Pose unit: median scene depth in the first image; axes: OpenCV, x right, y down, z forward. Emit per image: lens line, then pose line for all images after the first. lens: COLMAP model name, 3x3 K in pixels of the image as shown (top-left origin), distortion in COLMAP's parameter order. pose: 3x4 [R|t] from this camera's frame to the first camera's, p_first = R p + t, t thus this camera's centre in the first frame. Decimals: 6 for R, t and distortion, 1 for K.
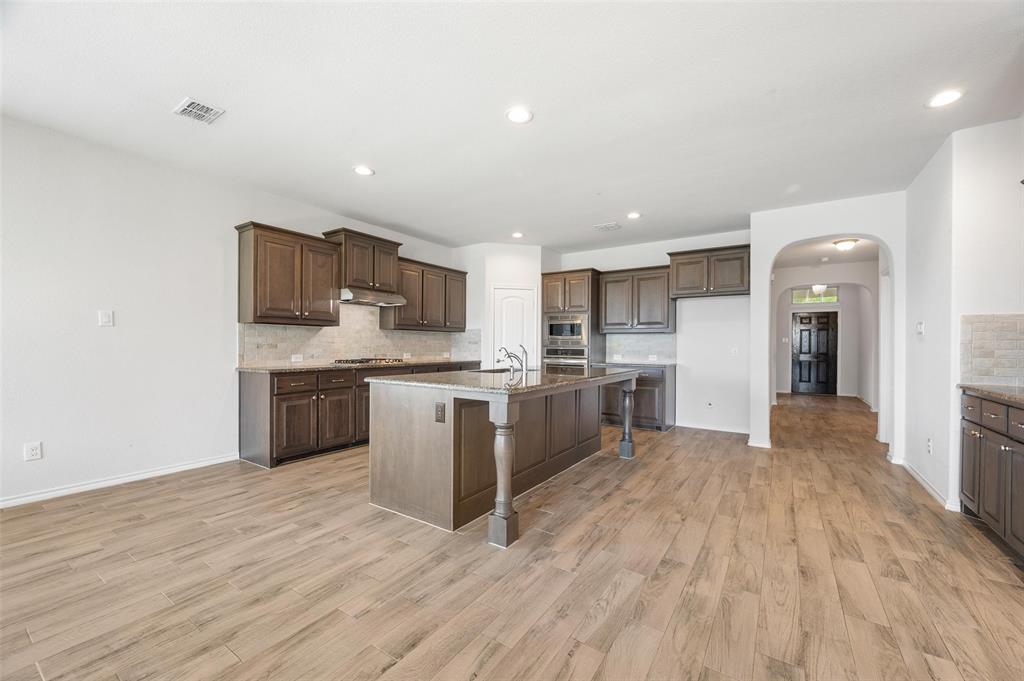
lens RADIAL K [[406.8, 0, 513.2], [0, 406.8, 347.9], [0, 0, 1]] dist [-0.001090, 0.000290]
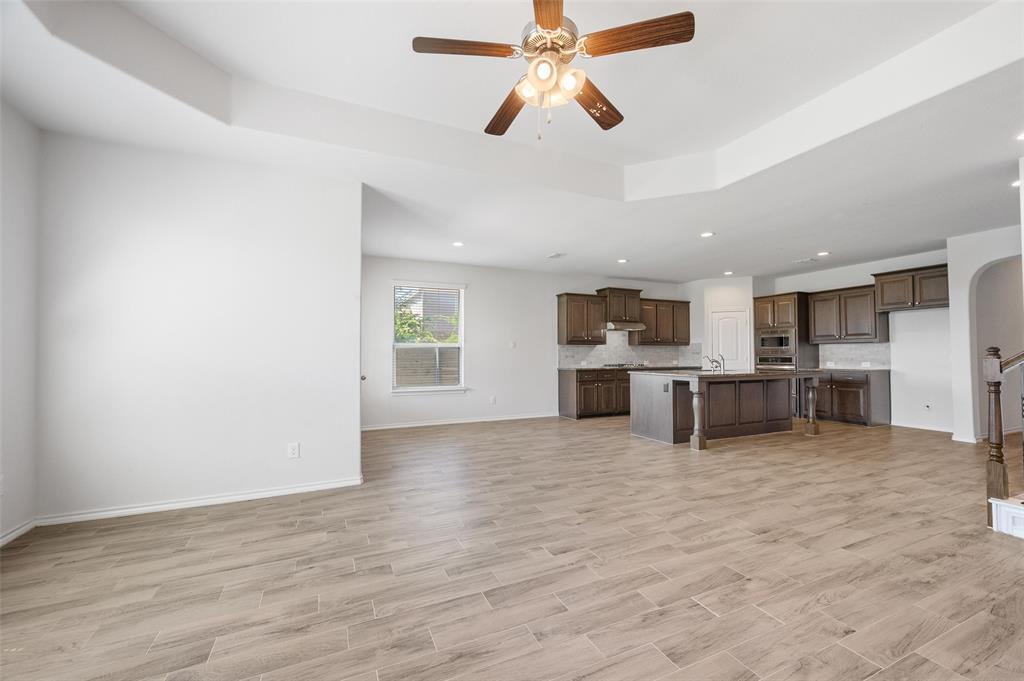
lens RADIAL K [[406.8, 0, 513.6], [0, 406.8, 351.3], [0, 0, 1]] dist [-0.001090, 0.000290]
pose [[0.847633, -0.016080, -0.530339, 0.179878], [0.006153, 0.999771, -0.020479, 0.008676], [0.530547, 0.014095, 0.847538, -0.794187]]
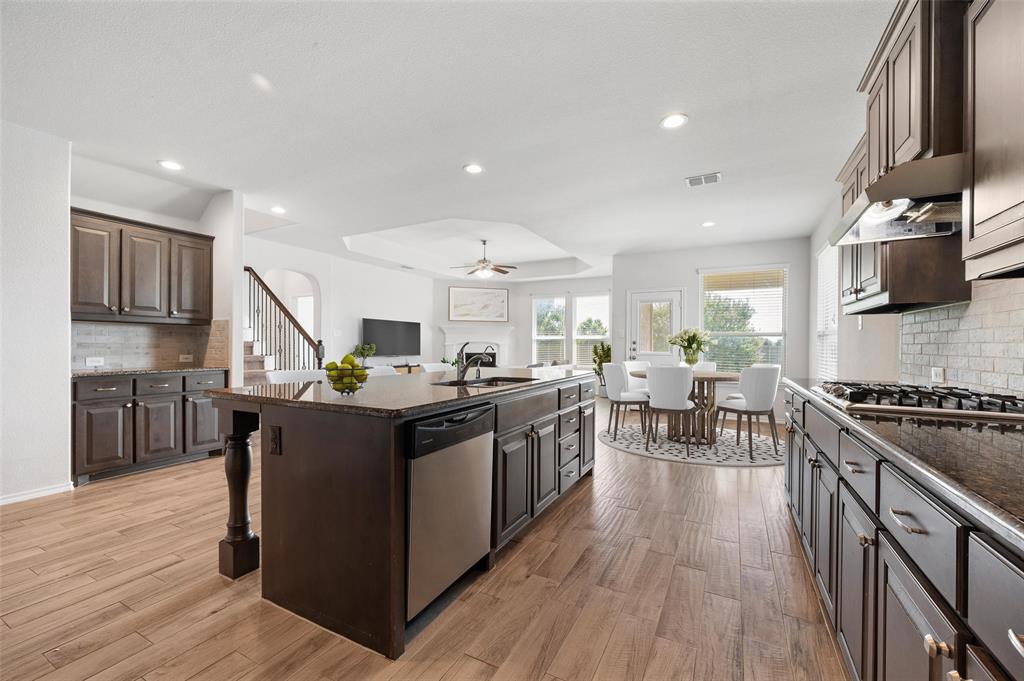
lens RADIAL K [[406.8, 0, 508.3], [0, 406.8, 353.2], [0, 0, 1]] dist [-0.001090, 0.000290]
pose [[-0.995553, -0.011099, -0.093549, 0.013479], [-0.013816, 0.999500, 0.028439, -0.010852], [0.093186, 0.029605, -0.995208, 1.690408]]
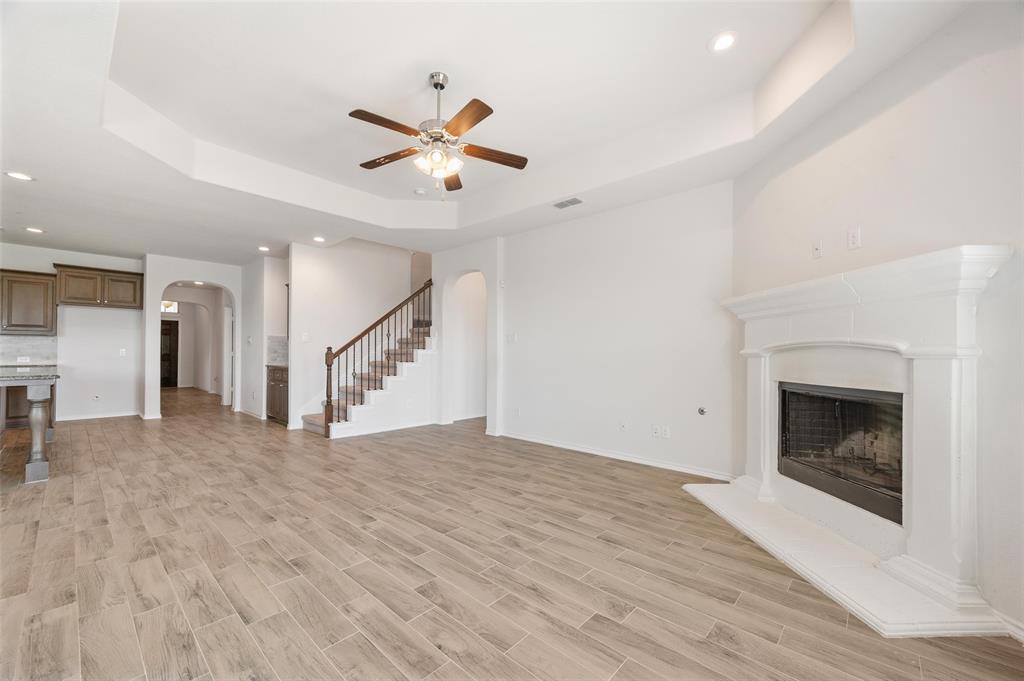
lens RADIAL K [[406.8, 0, 516.1], [0, 406.8, 347.2], [0, 0, 1]] dist [-0.001090, 0.000290]
pose [[0.147838, 0.006171, 0.988992, -0.771161], [0.001301, 0.999978, -0.006434, 0.003352], [-0.989011, 0.002238, 0.147827, -0.589440]]
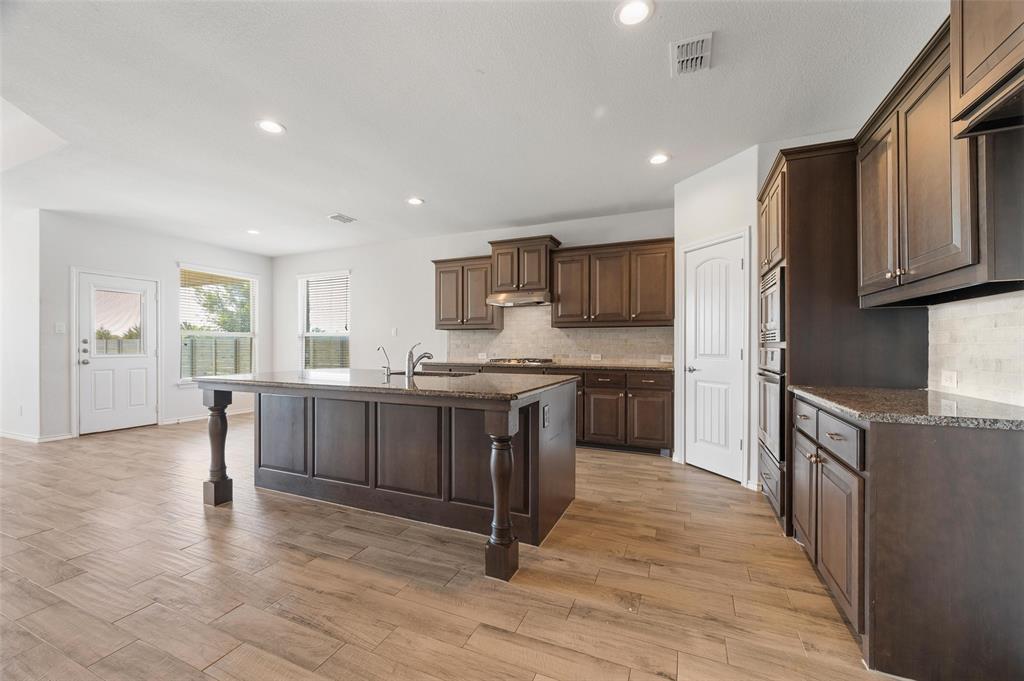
lens RADIAL K [[406.8, 0, 518.6], [0, 406.8, 345.7], [0, 0, 1]] dist [-0.001090, 0.000290]
pose [[0.181567, -0.006058, -0.983360, 0.851402], [-0.005319, 0.999960, -0.007143, 0.002652], [0.983364, 0.006527, 0.181527, 1.046894]]
